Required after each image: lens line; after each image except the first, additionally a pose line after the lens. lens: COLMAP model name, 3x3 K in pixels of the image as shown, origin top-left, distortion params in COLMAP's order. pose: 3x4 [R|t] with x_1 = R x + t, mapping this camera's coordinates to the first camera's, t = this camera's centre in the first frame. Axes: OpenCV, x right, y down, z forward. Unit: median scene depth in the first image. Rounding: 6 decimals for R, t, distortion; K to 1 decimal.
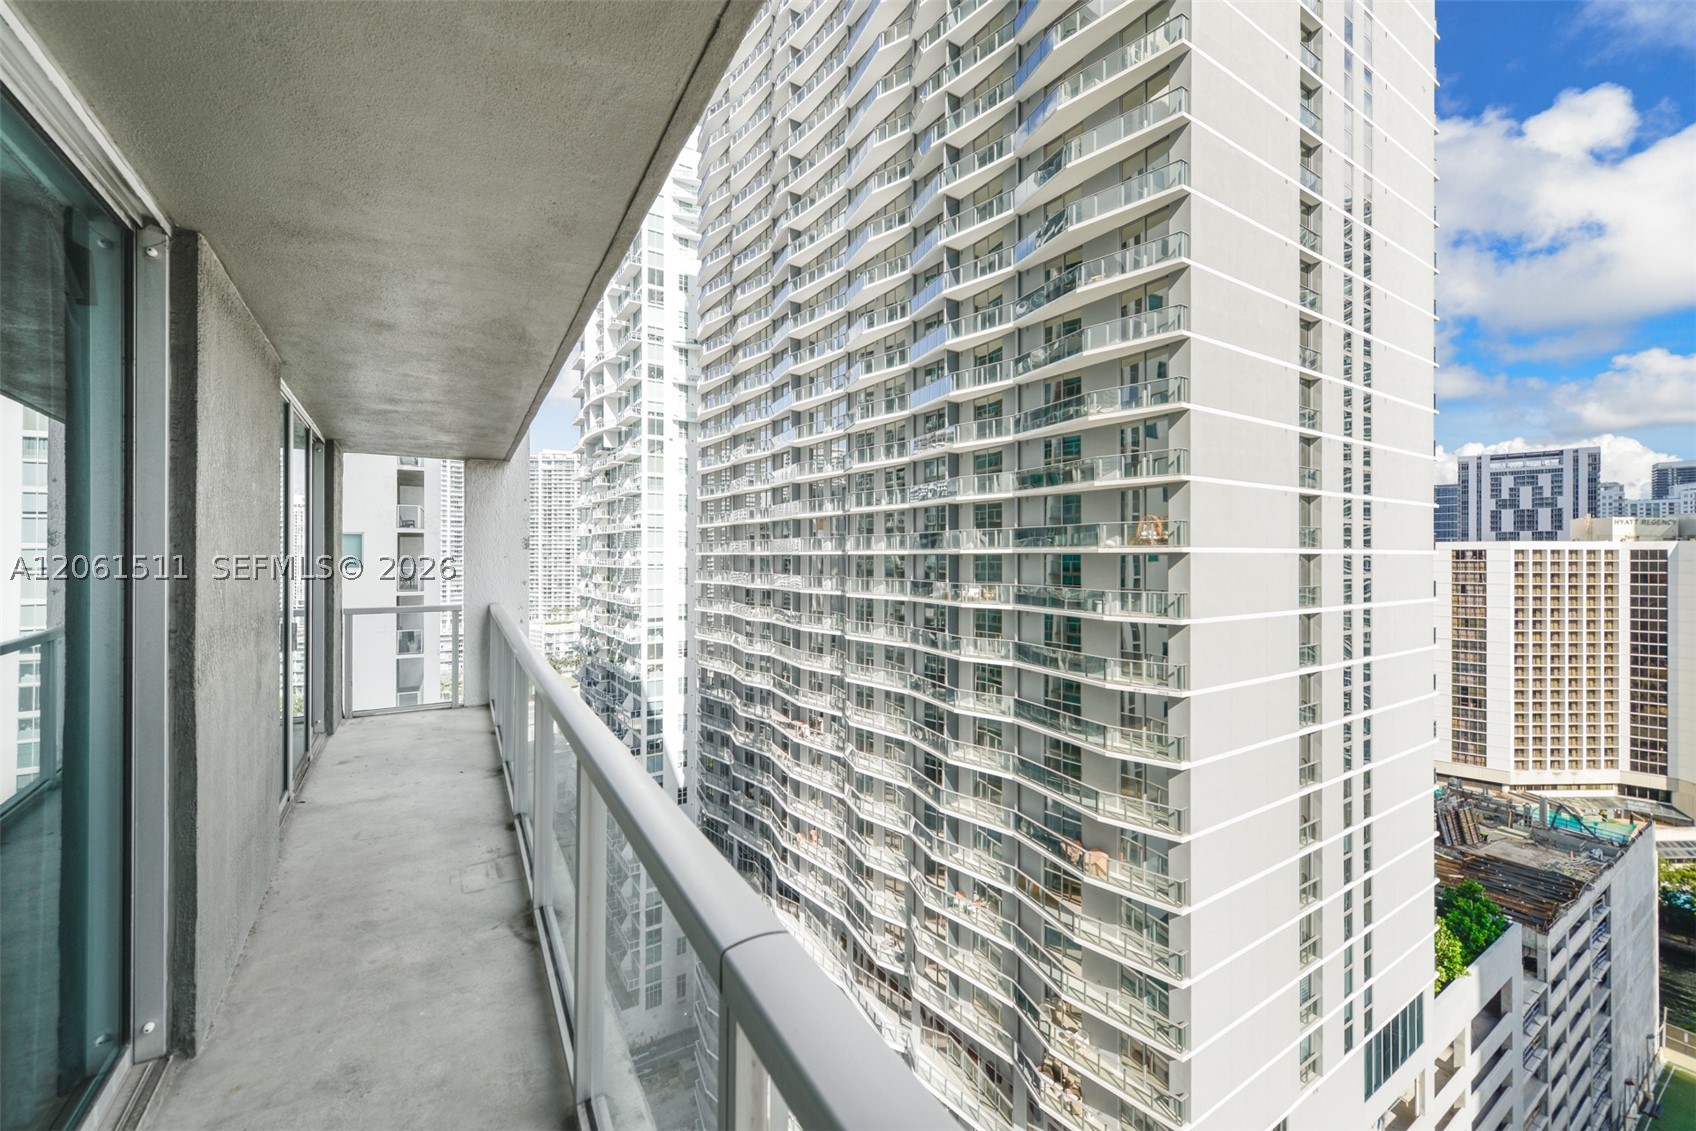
lens RADIAL K [[670.4, 0, 847.1], [0, 670.4, 552.1], [0, 0, 1]] dist [0.006897, -0.001356]
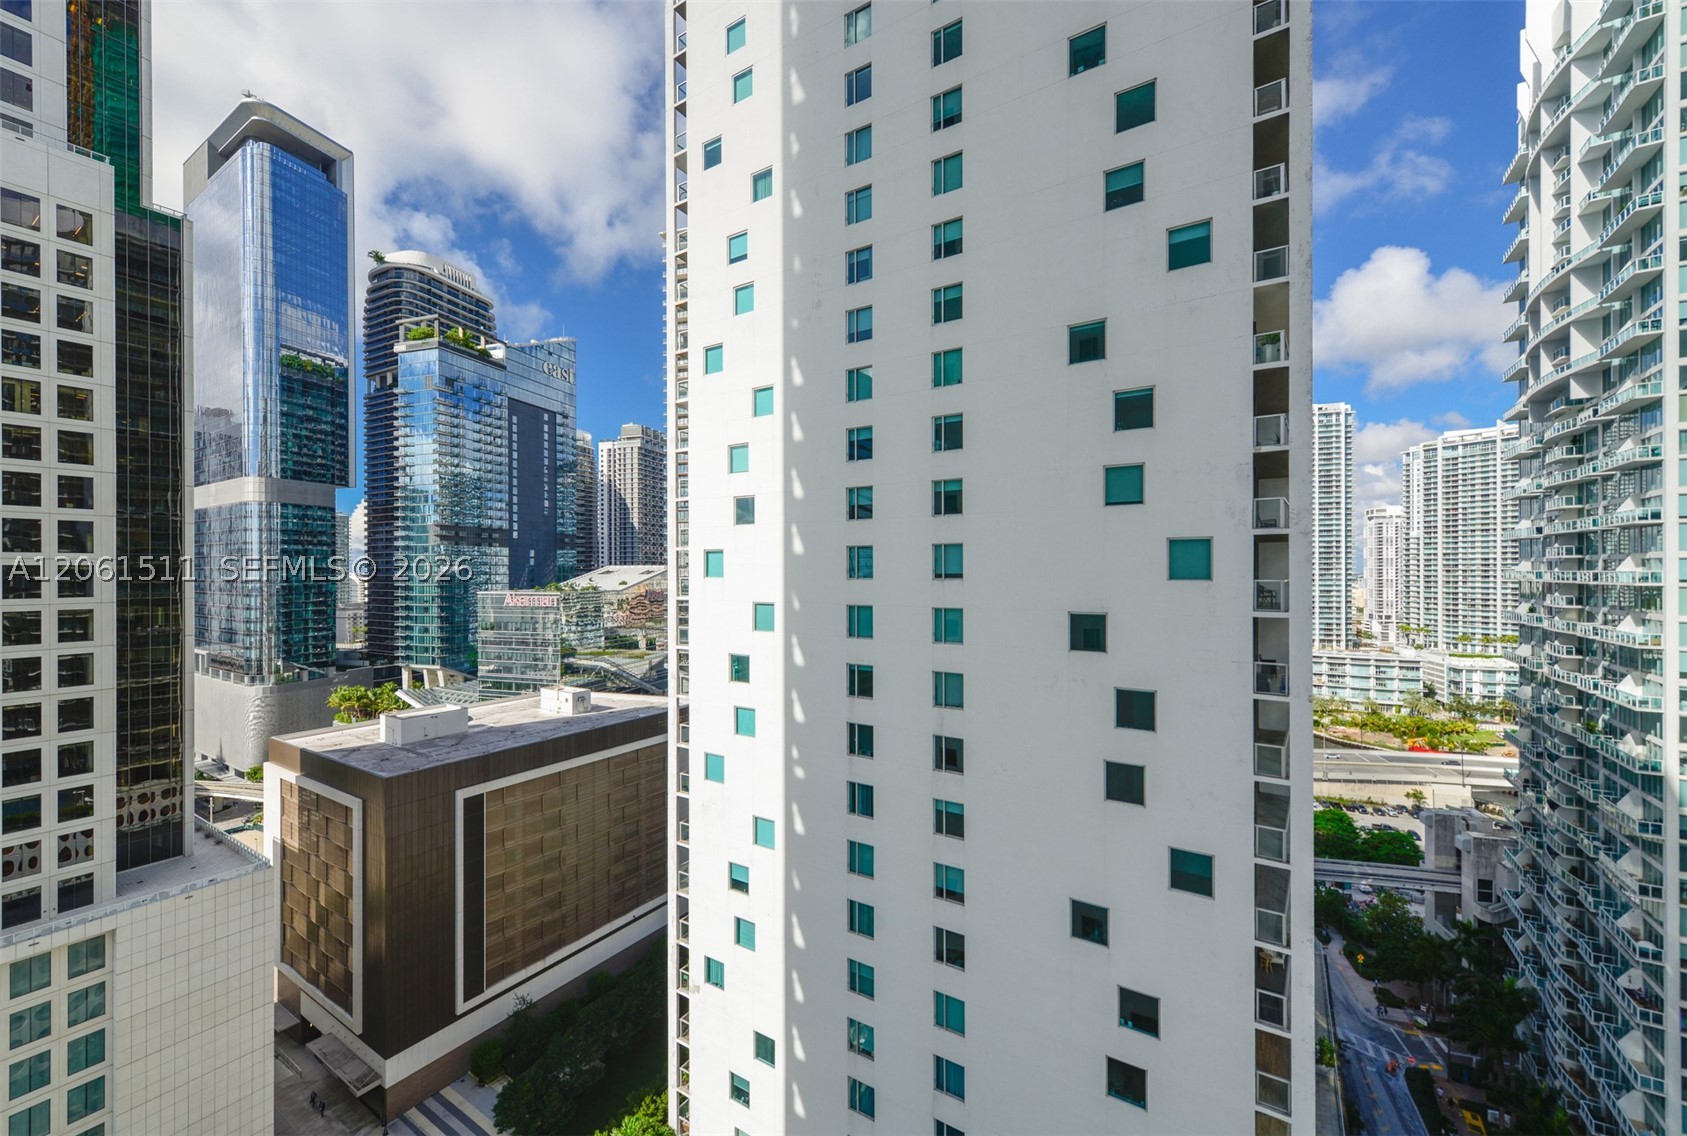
lens RADIAL K [[666.8, 0, 838.6], [0, 666.8, 569.9], [0, 0, 1]] dist [0.006897, -0.001356]
pose [[0.403751, -0.000486, -0.914869, -0.089959], [0.006797, 0.999974, 0.002469, 0.004329], [0.914844, -0.007215, 0.403744, 0.143546]]
